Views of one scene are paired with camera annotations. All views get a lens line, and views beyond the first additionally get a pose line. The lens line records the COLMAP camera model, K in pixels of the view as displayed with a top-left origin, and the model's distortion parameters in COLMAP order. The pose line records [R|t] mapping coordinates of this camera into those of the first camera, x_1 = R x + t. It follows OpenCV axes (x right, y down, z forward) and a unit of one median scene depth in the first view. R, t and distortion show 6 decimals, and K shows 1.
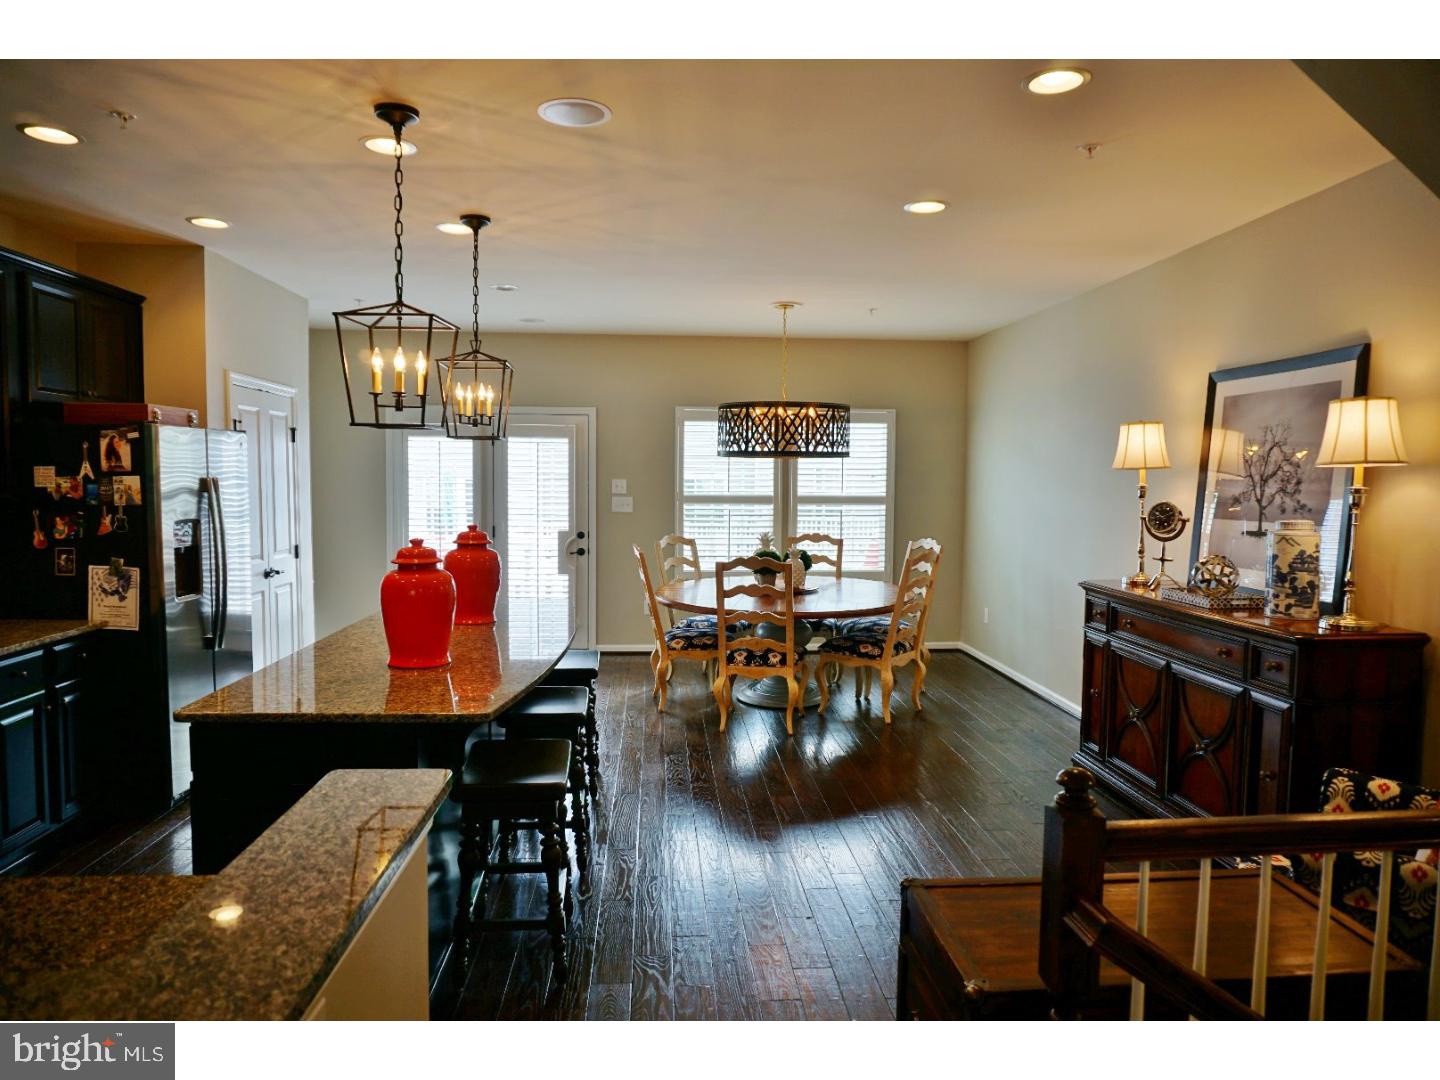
lens RADIAL K [[953.6, 0, 709.7], [0, 953.6, 544.6], [0, 0, 1]] dist [-0.025861, 0.001632]
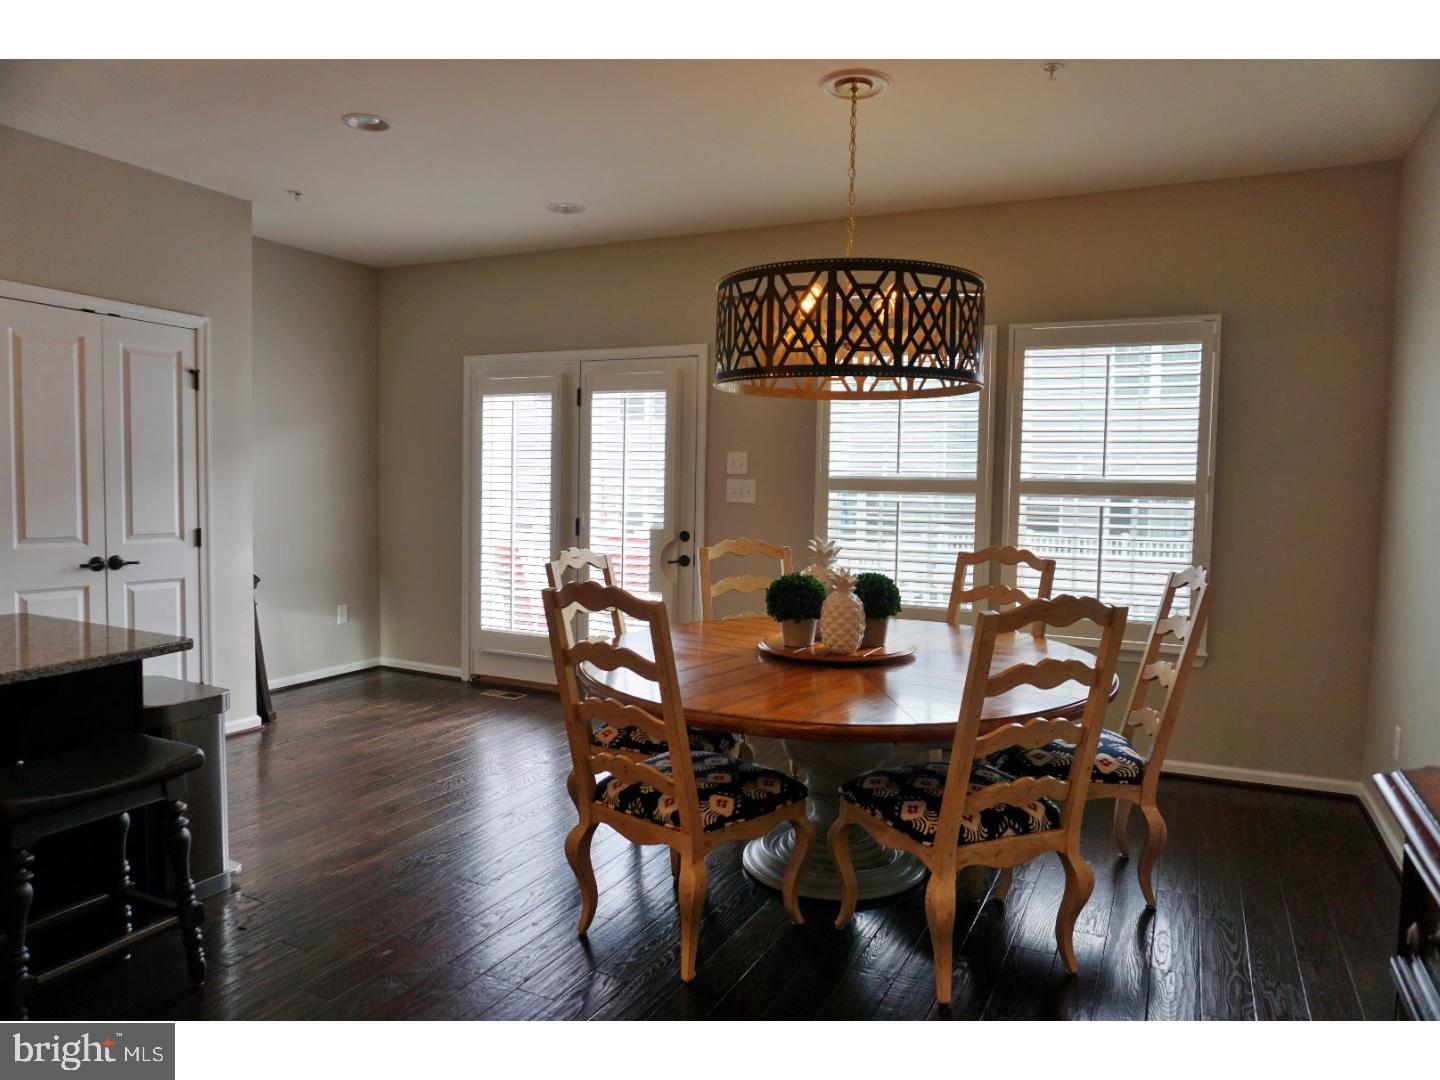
lens RADIAL K [[953.6, 0, 709.7], [0, 953.6, 544.6], [0, 0, 1]] dist [-0.025861, 0.001632]
pose [[0.864376, 0.040480, -0.501215, 0.218641], [-0.047287, 0.998881, -0.000876, -0.004302], [0.500618, 0.024458, 0.865322, 0.434123]]
